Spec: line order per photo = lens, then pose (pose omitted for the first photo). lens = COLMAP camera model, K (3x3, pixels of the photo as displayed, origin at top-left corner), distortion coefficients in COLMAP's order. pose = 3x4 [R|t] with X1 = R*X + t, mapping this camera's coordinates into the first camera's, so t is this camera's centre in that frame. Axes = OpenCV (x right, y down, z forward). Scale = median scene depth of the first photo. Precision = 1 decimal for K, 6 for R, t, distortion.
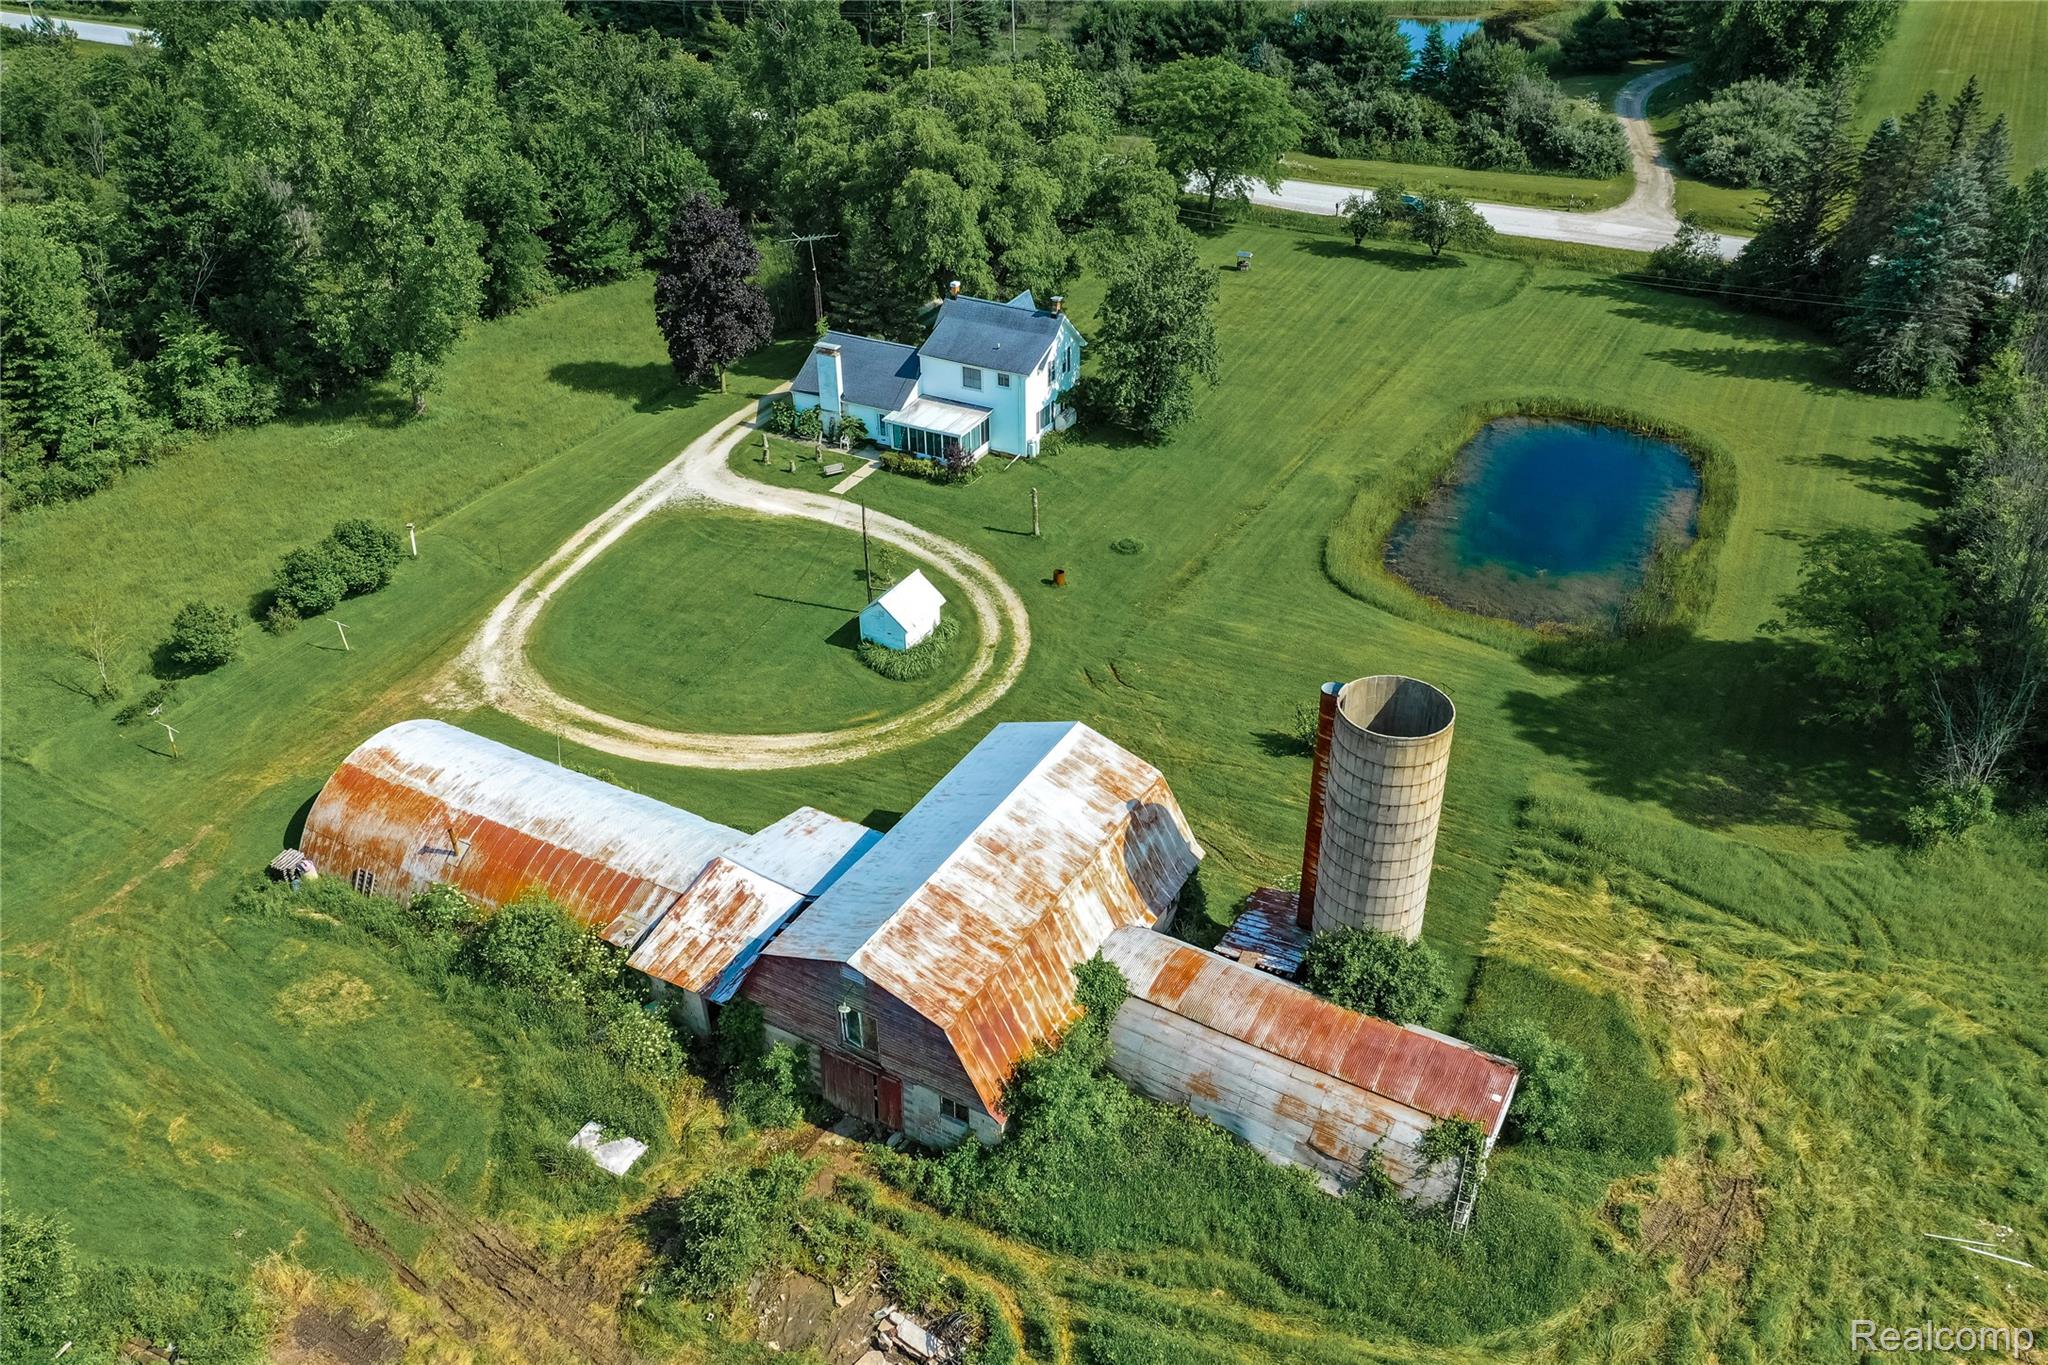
lens RADIAL K [[1627.5, 0, 1018.4], [0, 1627.5, 677.2], [0, 0, 1]] dist [0.003980, 0.006185]
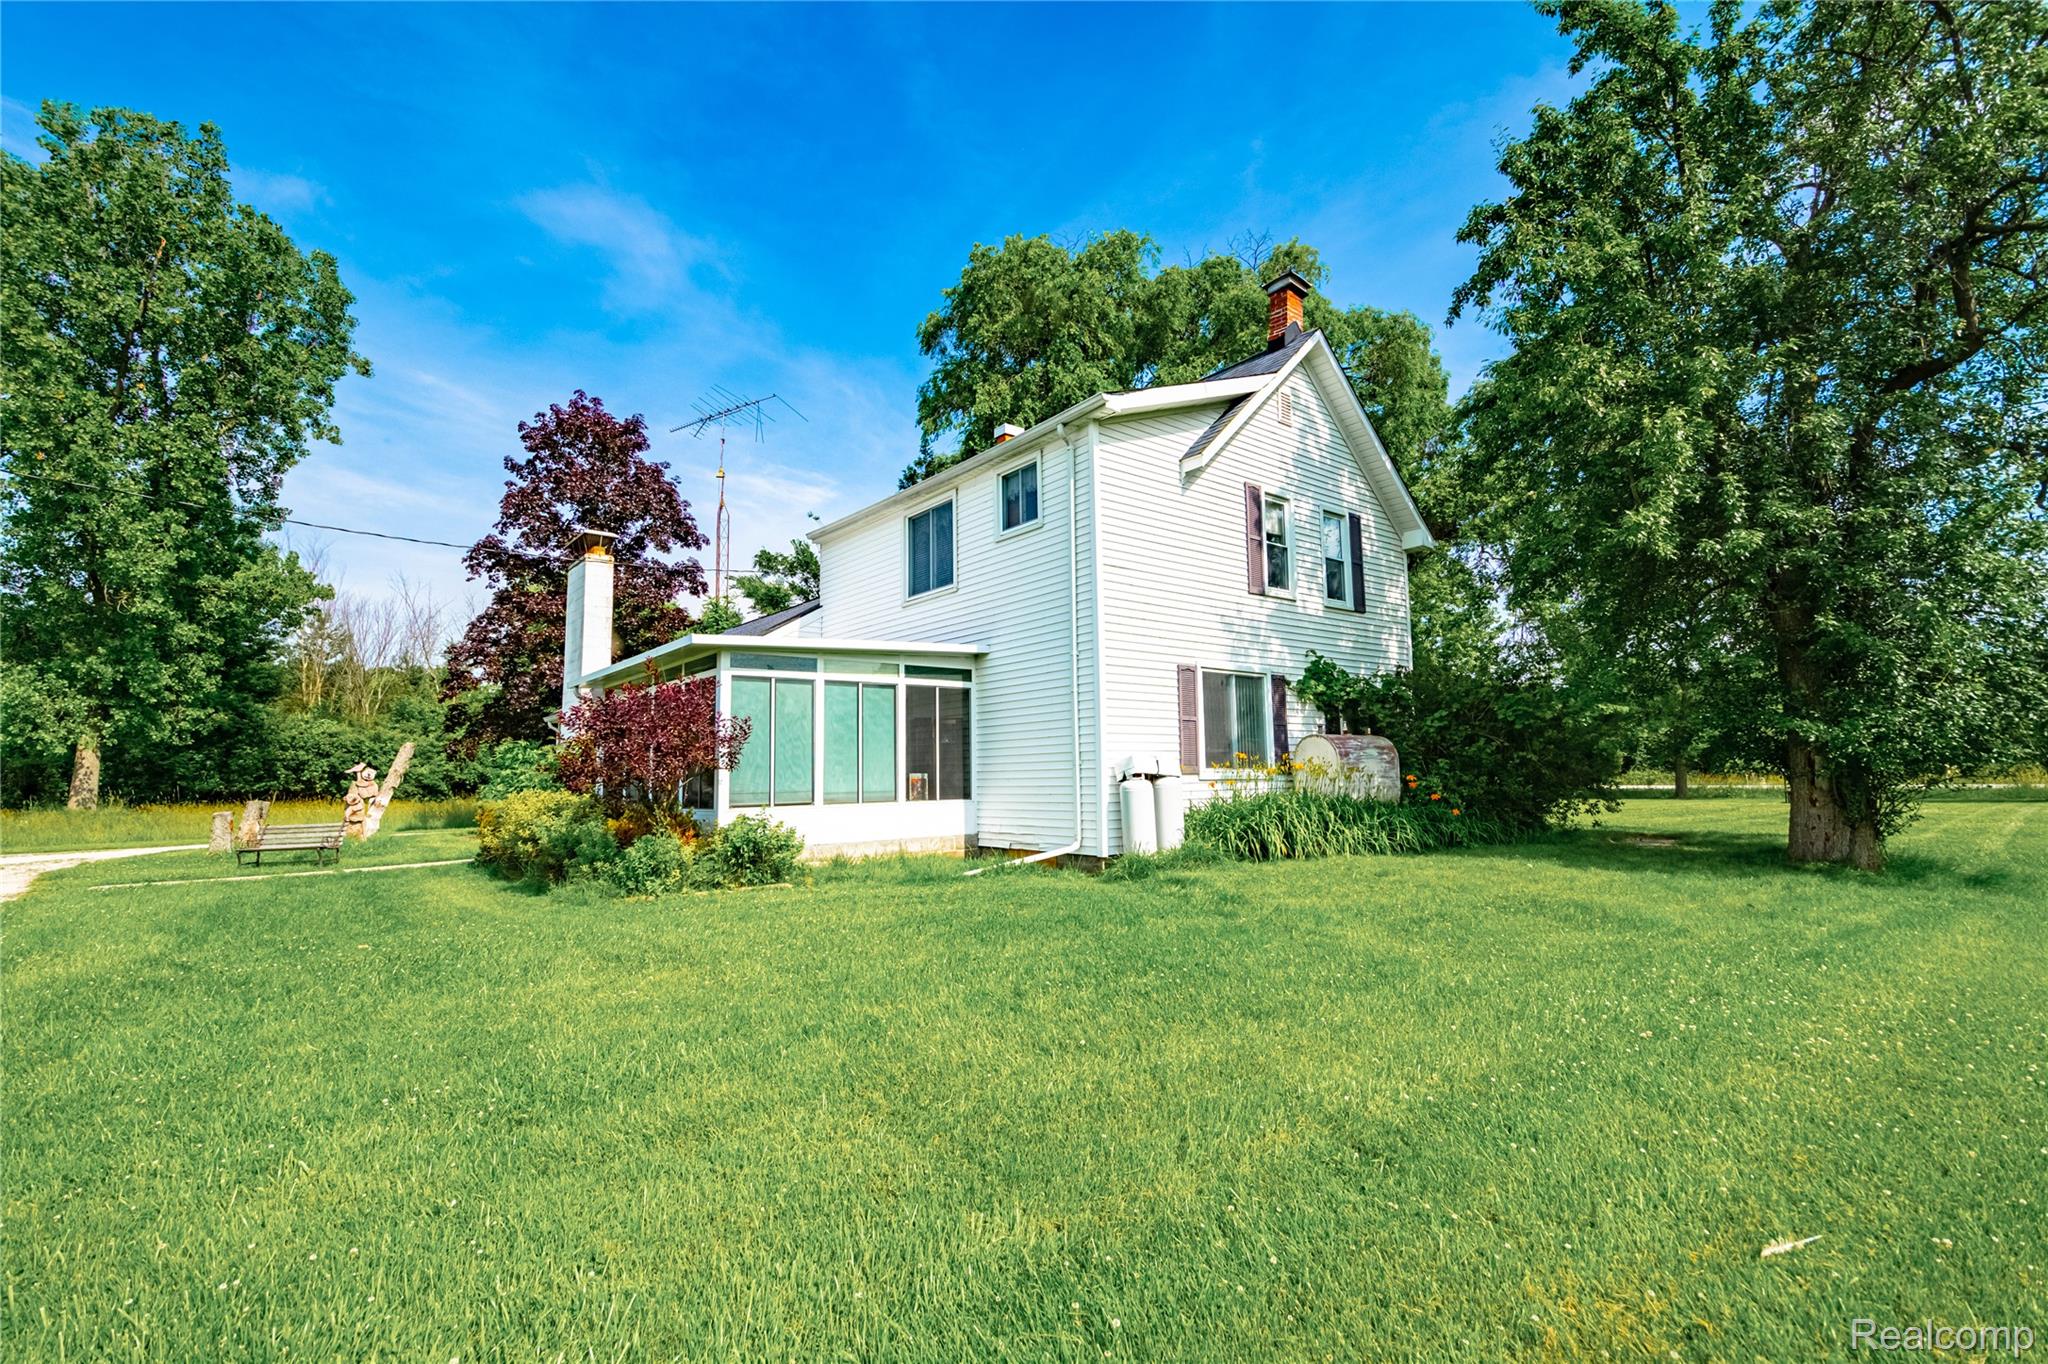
lens RADIAL K [[897.6, 0, 1033.2], [0, 897.6, 685.9], [0, 0, 1]] dist [0.011795, -0.003943]
pose [[0.929307, -0.030125, -0.368077, 0.036602], [-0.196427, 0.803679, -0.561708, -0.090158], [0.312737, 0.594300, 0.740948, 0.902985]]
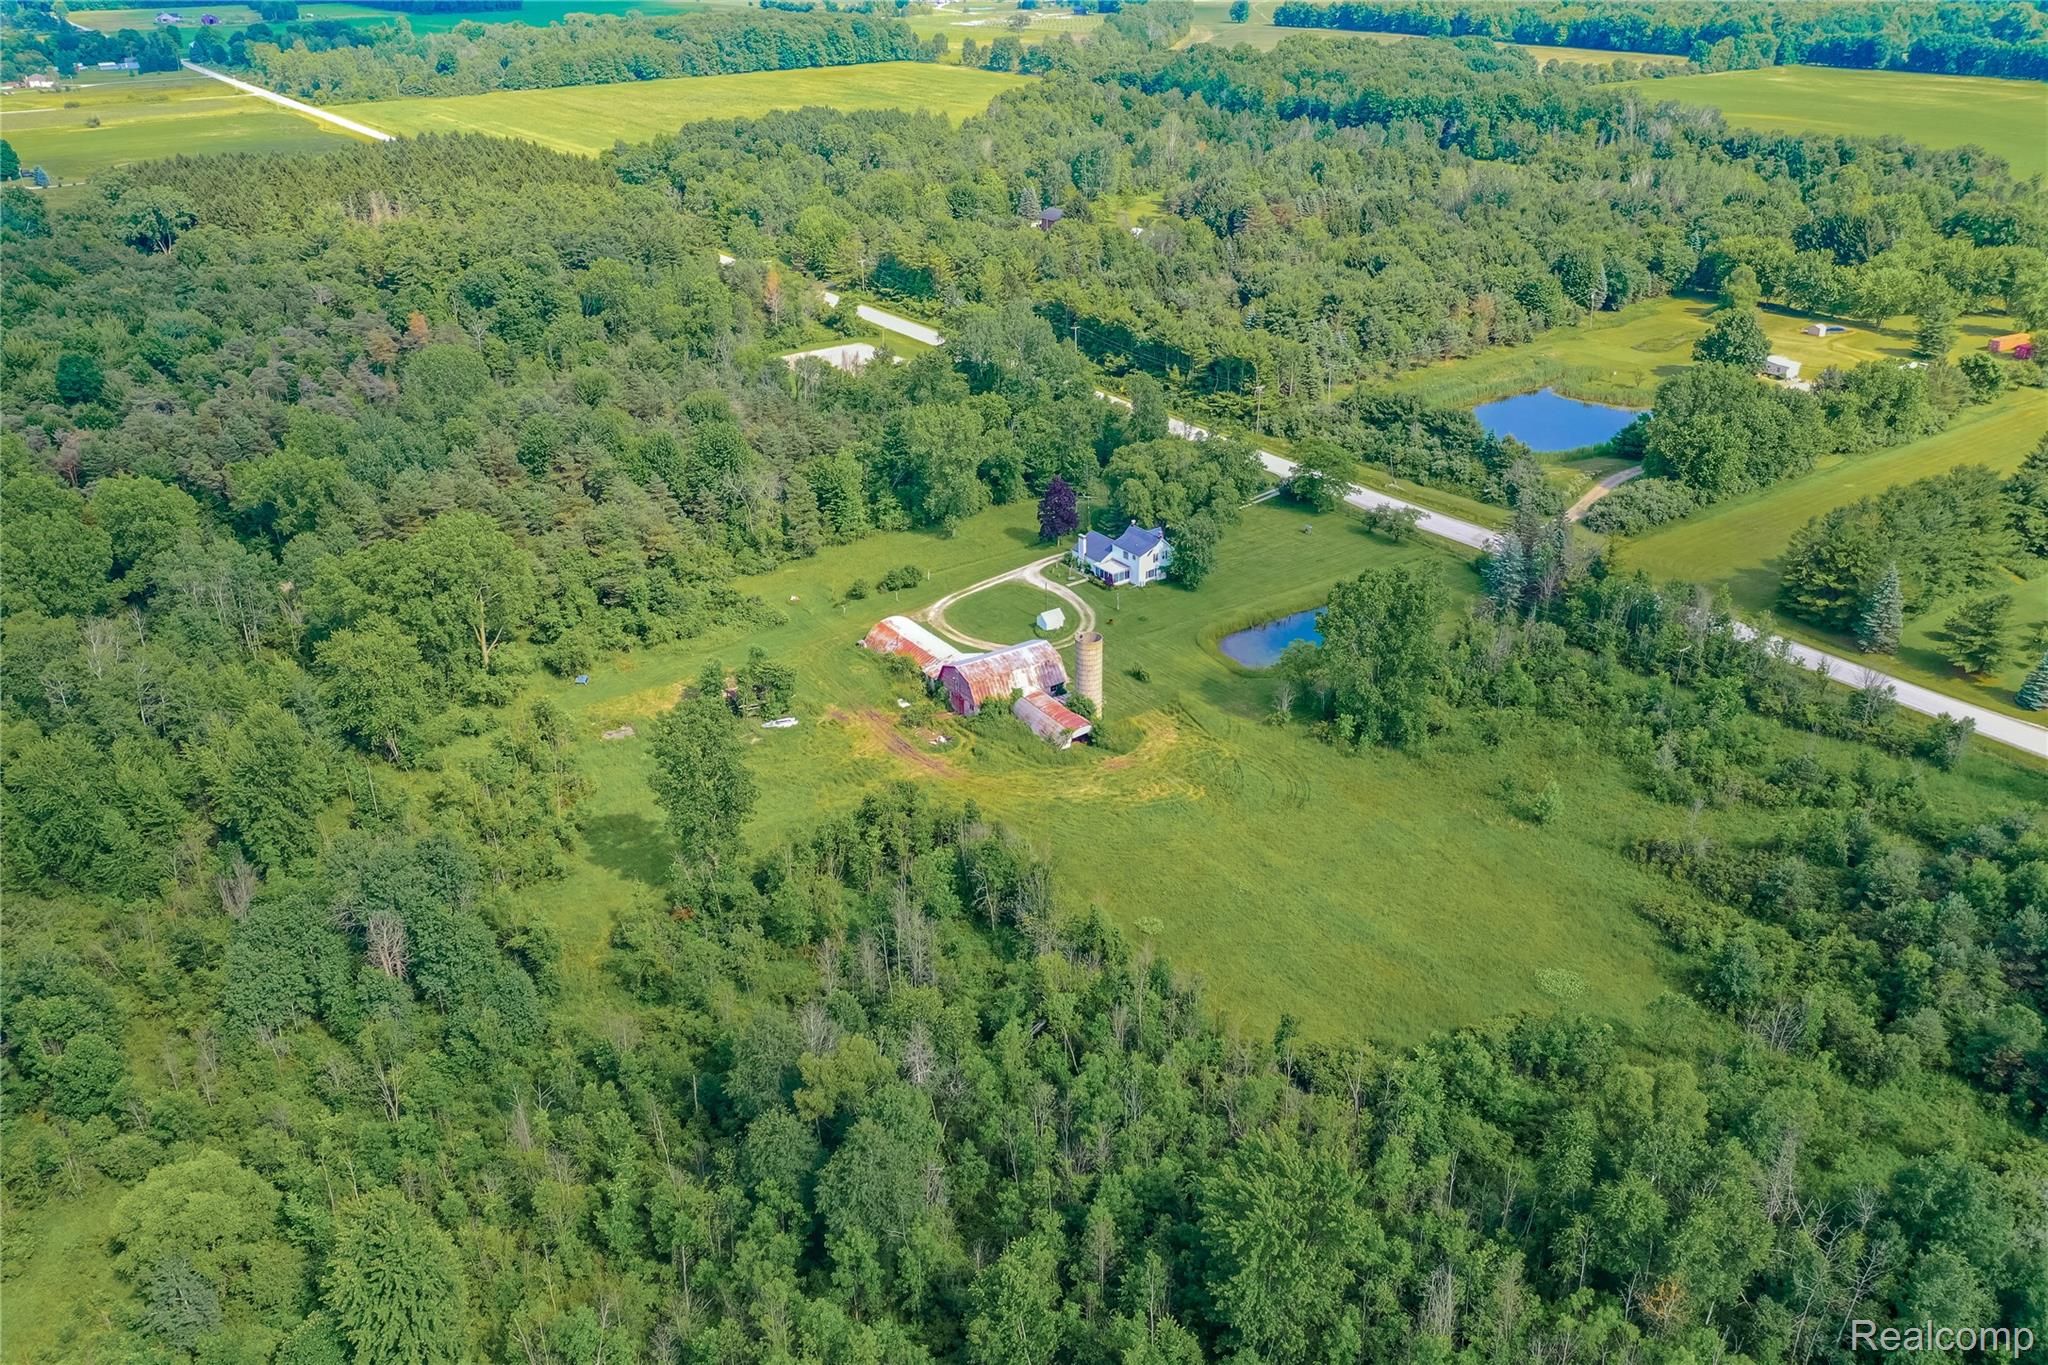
lens RADIAL K [[1627.5, 0, 1021.3], [0, 1627.5, 668.1], [0, 0, 1]] dist [0.003980, 0.006185]
pose [[0.894595, 0.189914, -0.404516, 0.956376], [-0.232531, 0.970831, -0.058457, 0.203094], [0.381615, 0.146358, 0.912661, -1.545754]]
